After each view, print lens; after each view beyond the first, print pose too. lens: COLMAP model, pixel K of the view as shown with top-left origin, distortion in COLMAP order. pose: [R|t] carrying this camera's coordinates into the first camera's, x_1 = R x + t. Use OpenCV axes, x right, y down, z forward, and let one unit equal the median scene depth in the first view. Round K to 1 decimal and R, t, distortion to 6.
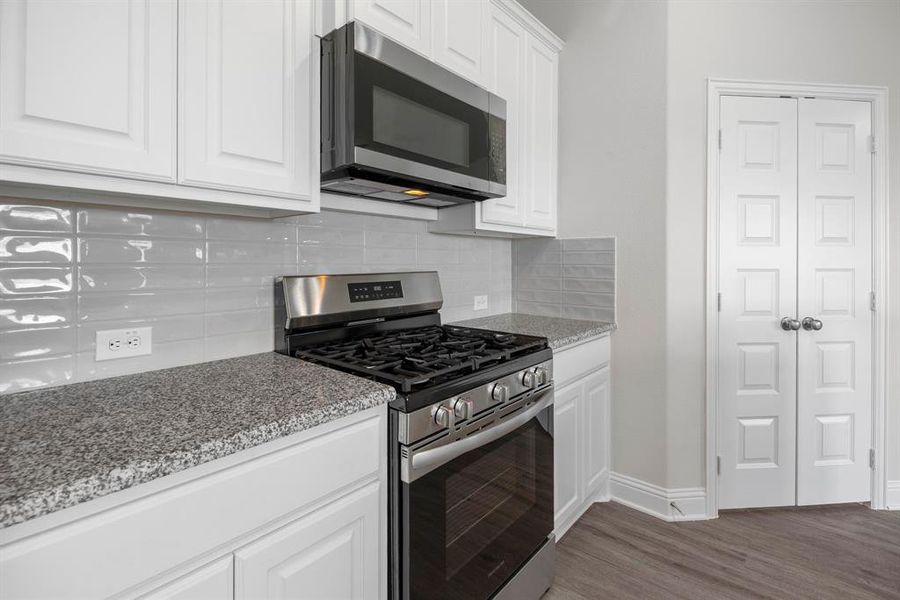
lens RADIAL K [[420.1, 0, 453.8], [0, 420.1, 267.7], [0, 0, 1]] dist [0.002963, 0.000335]
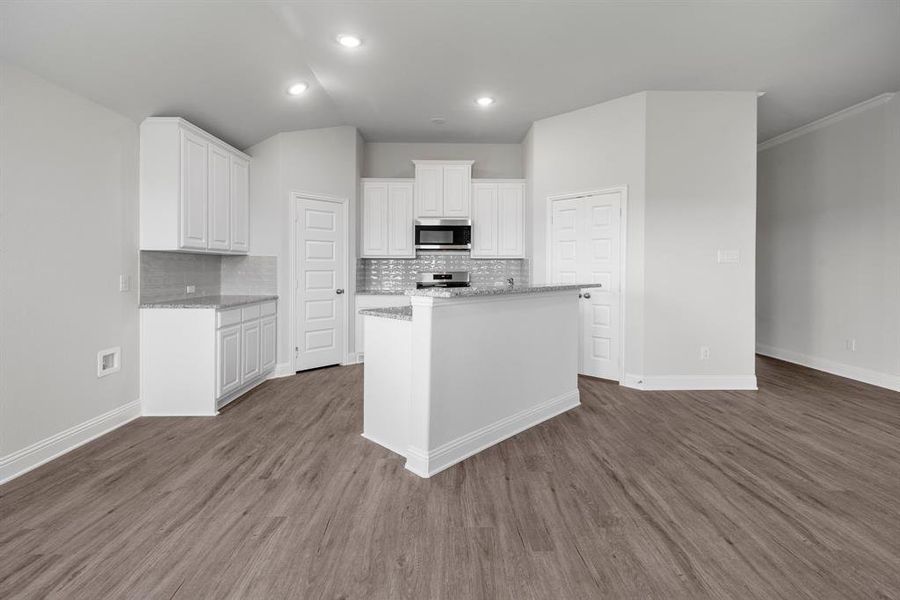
lens RADIAL K [[417.2, 0, 454.0], [0, 417.2, 268.8], [0, 0, 1]] dist [0.059904, -0.000217]
pose [[0.663183, -0.003576, -0.748449, 2.612936], [-0.009155, 0.999875, -0.012889, 0.031150], [0.748401, 0.015400, 0.663068, -1.326516]]
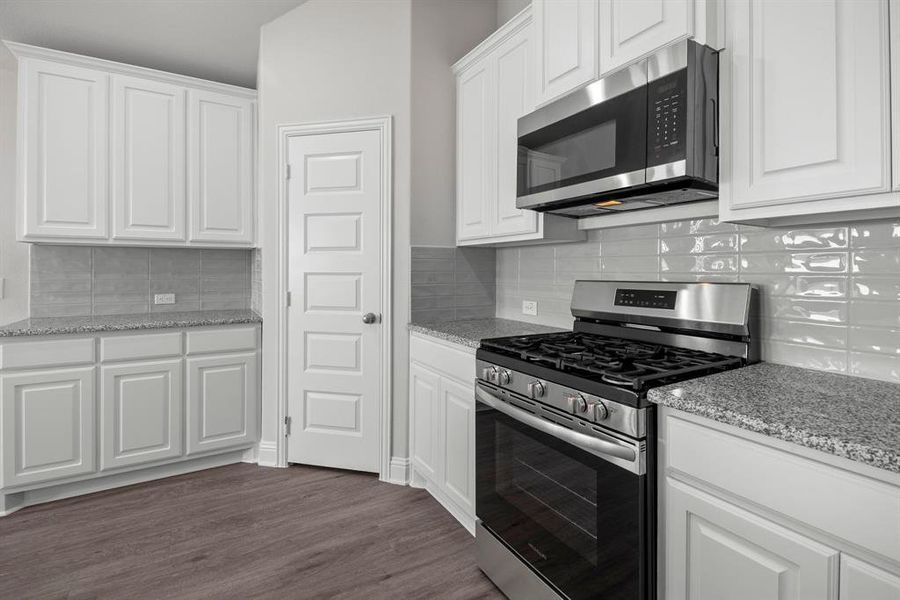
lens RADIAL K [[420.1, 0, 453.8], [0, 420.1, 267.7], [0, 0, 1]] dist [0.002963, 0.000335]
pose [[-0.318470, -0.010746, -0.947872, 0.963208], [-0.015800, 0.999857, -0.006027, -0.006506], [0.947801, 0.013057, -0.318594, 0.912424]]
